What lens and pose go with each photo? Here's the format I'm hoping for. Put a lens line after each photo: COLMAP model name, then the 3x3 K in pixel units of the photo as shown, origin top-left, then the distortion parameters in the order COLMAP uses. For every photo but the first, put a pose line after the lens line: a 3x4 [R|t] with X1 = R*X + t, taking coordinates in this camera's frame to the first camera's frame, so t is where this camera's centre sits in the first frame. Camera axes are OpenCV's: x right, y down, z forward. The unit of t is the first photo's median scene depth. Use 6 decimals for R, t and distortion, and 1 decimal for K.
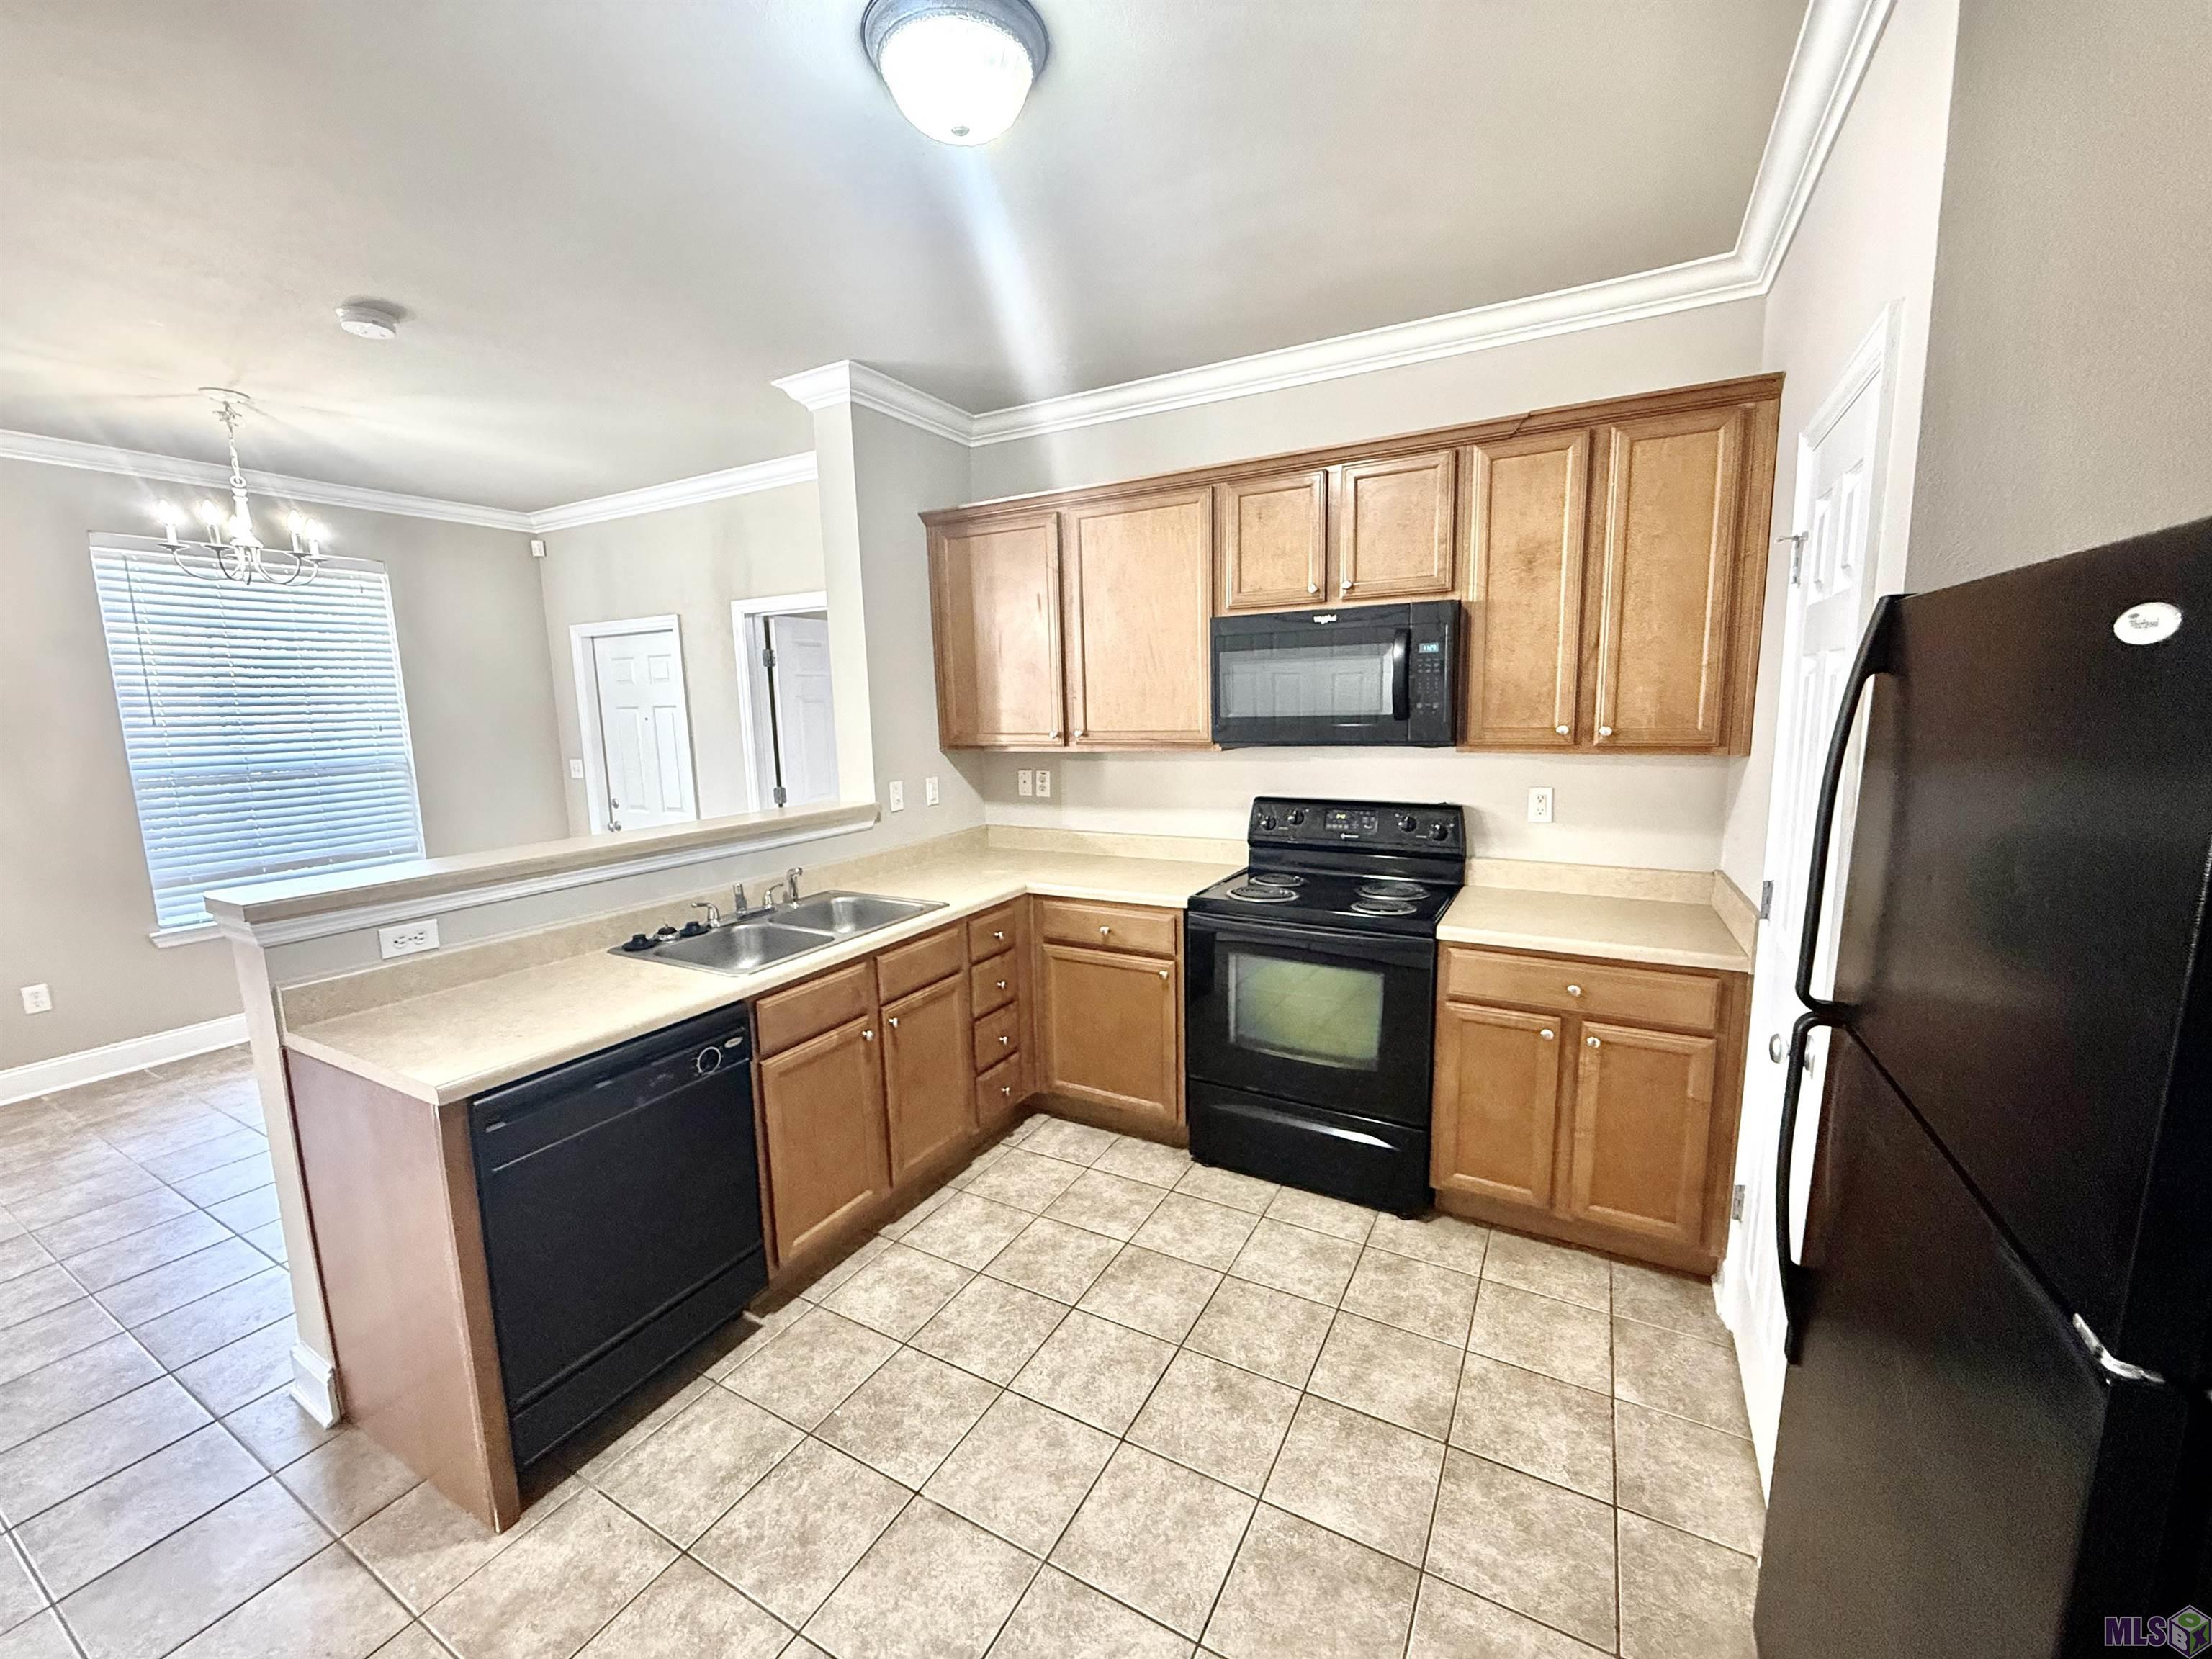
lens RADIAL K [[878.1, 0, 1095.9], [0, 878.1, 827.3], [0, 0, 1]] dist [0.000812, -0.000027]
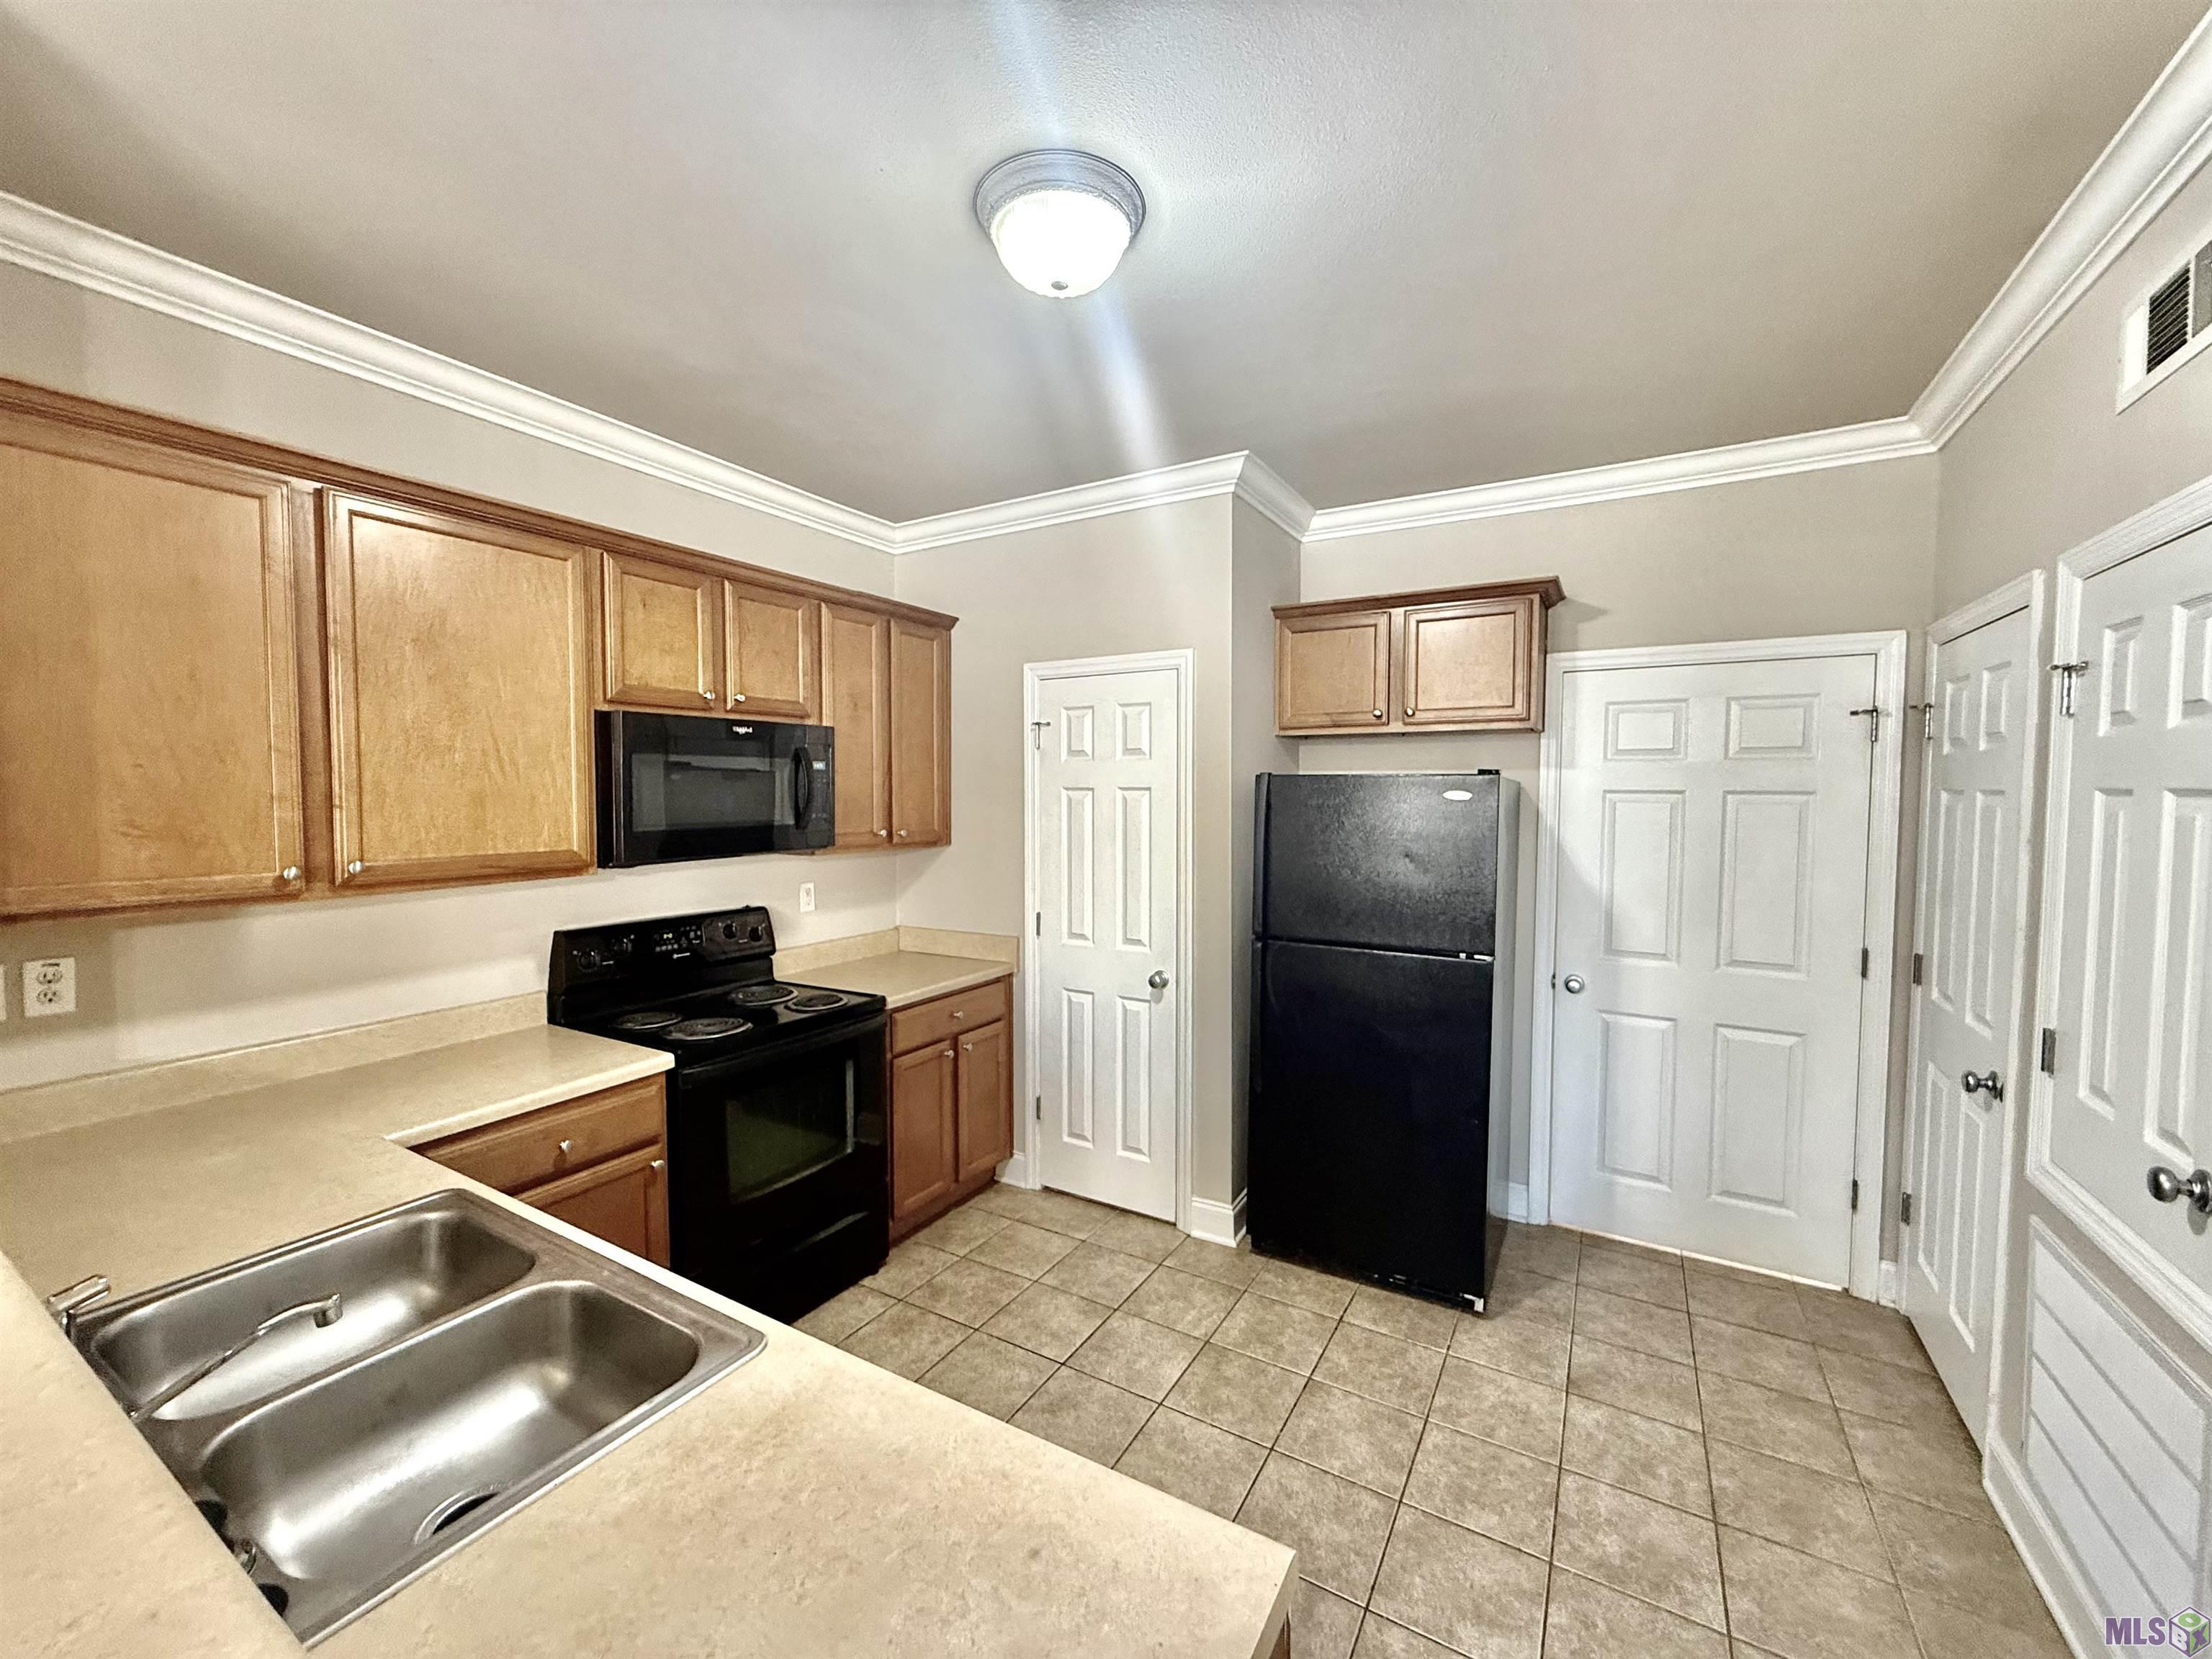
lens RADIAL K [[881.2, 0, 1098.8], [0, 881.2, 829.0], [0, 0, 1]] dist [-0.000141, -0.000189]
pose [[0.024056, -0.021789, 0.999473, -0.660338], [0.140838, 0.989866, 0.018189, -0.080611], [-0.989740, 0.140326, 0.026881, 0.541511]]
